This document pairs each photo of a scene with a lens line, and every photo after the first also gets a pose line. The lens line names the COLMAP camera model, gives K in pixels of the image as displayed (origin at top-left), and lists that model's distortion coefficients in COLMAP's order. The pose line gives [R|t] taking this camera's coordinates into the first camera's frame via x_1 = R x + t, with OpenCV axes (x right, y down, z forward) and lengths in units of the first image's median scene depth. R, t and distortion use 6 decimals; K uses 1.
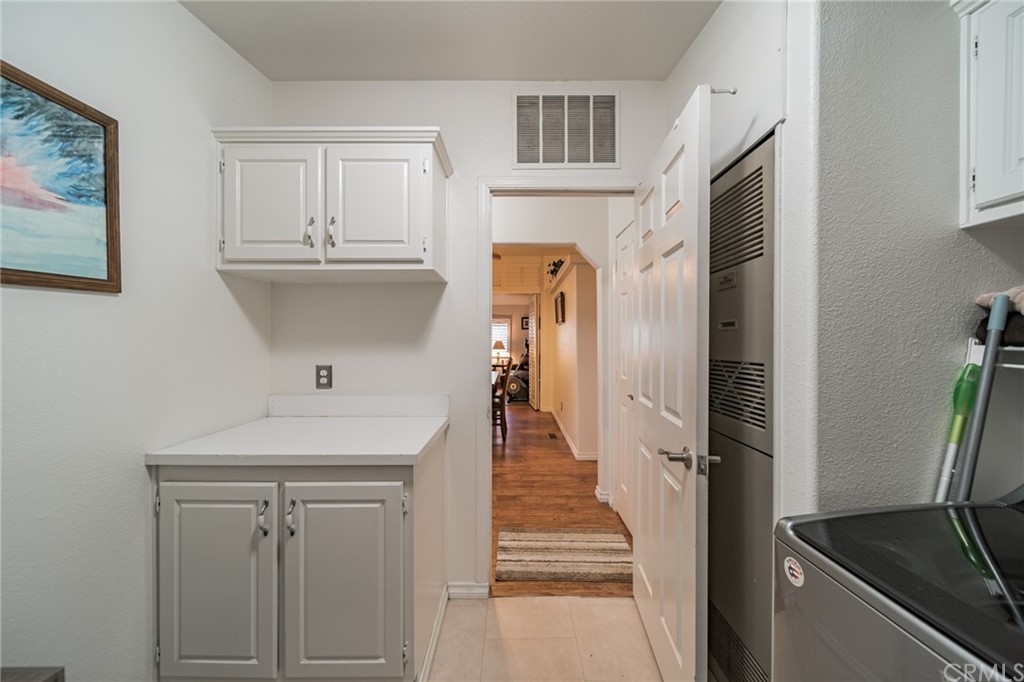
lens RADIAL K [[364.4, 0, 516.3], [0, 364.4, 339.9], [0, 0, 1]] dist [-0.000968, -0.000174]
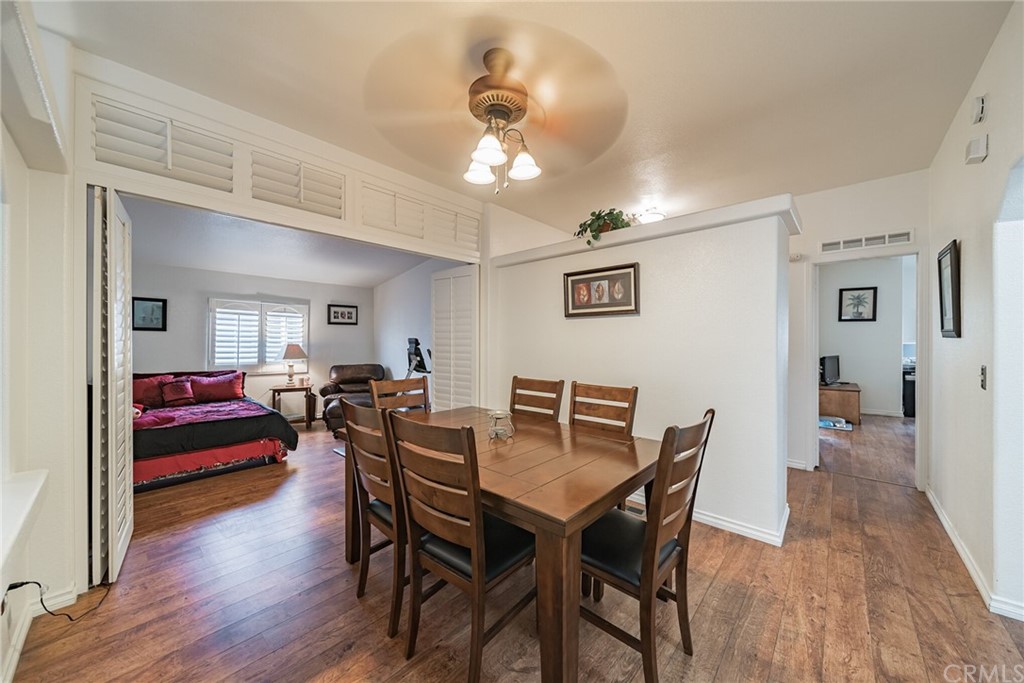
lens RADIAL K [[364.4, 0, 516.3], [0, 364.4, 340.4], [0, 0, 1]] dist [-0.000968, -0.000174]
pose [[0.674151, -0.002750, 0.738588, -0.227576], [0.003037, 0.999995, 0.000952, -0.001948], [-0.738587, 0.001601, 0.674156, 0.374470]]
